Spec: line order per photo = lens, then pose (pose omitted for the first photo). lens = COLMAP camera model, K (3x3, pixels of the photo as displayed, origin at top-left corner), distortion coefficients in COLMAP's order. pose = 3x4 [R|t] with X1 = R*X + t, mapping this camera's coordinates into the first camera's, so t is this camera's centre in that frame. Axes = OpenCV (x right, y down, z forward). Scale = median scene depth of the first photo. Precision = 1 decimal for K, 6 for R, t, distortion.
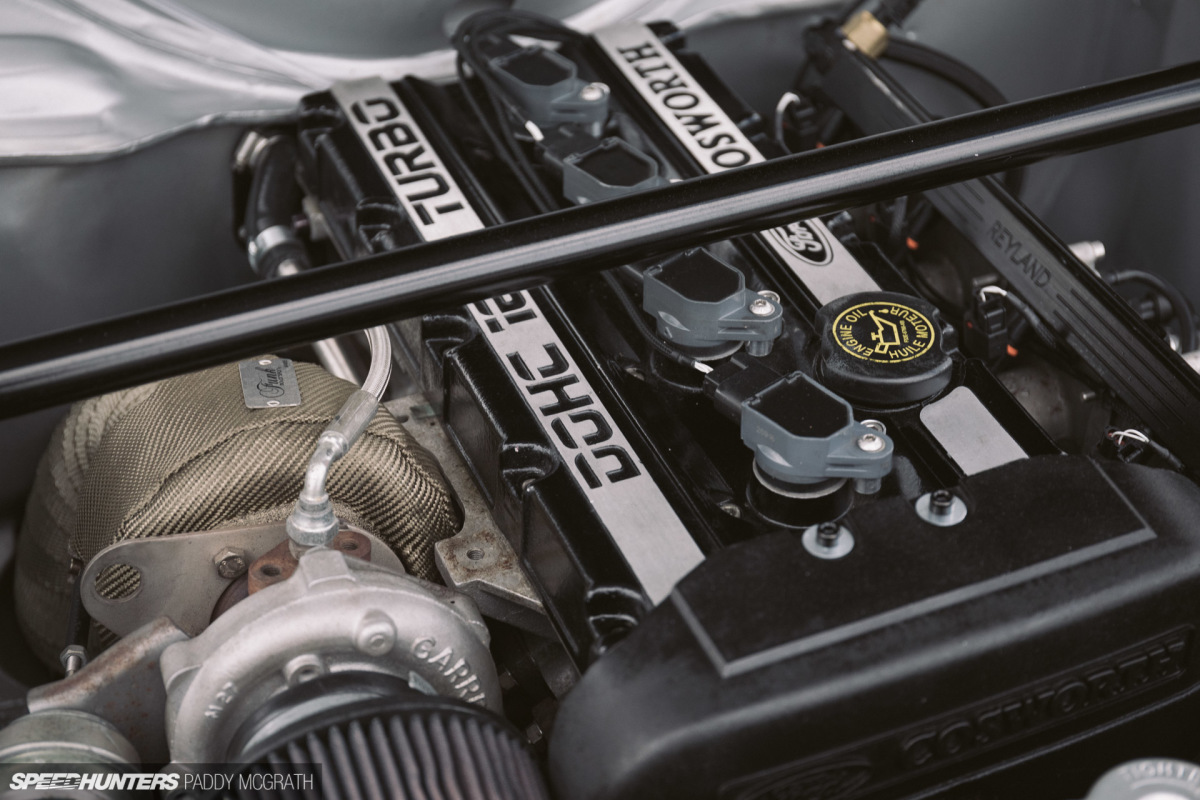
lens RADIAL K [[2337.3, 0, 600.0], [0, 2337.3, 400.0], [0, 0, 1]] dist [-0.037333, 0.001505]
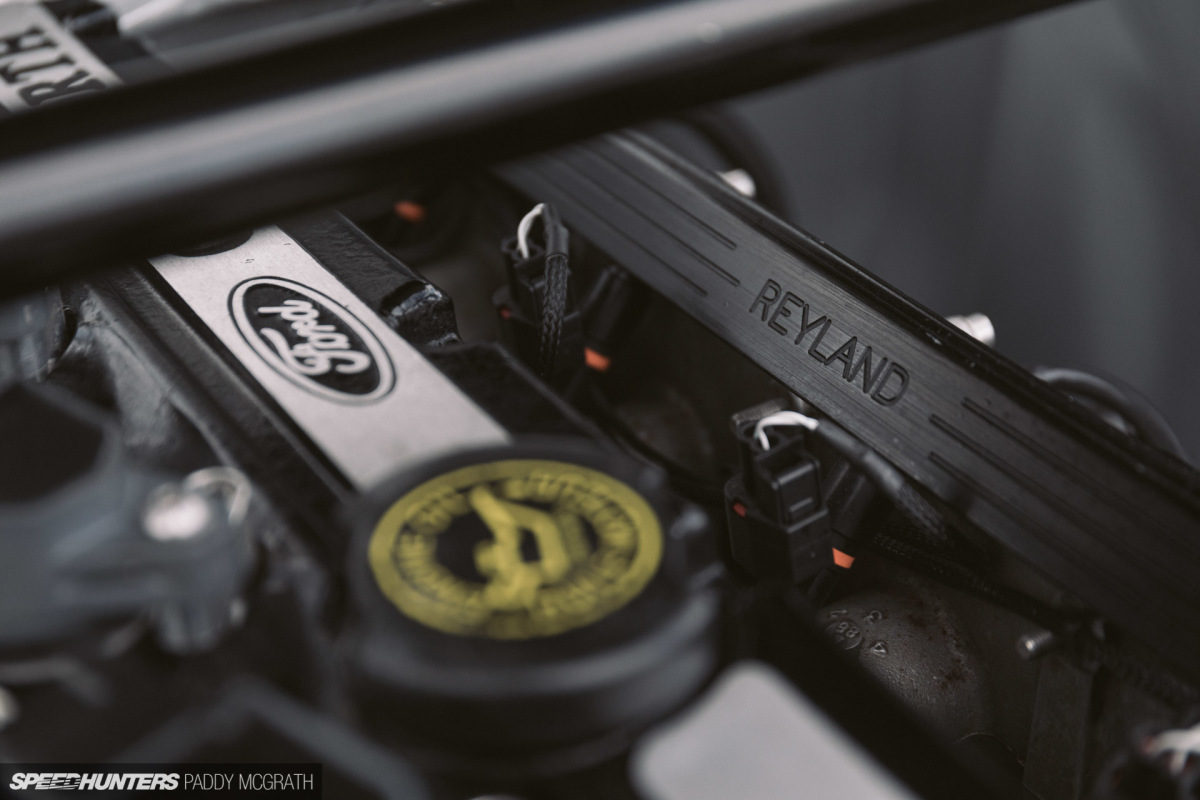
lens RADIAL K [[2337.3, 0, 600.0], [0, 2337.3, 400.0], [0, 0, 1]] dist [-0.037333, 0.001505]
pose [[0.987969, -0.105458, 0.113116, 0.087251], [0.116913, 0.988102, -0.099933, -0.012143], [-0.101231, 0.111955, 0.988544, 0.581306]]
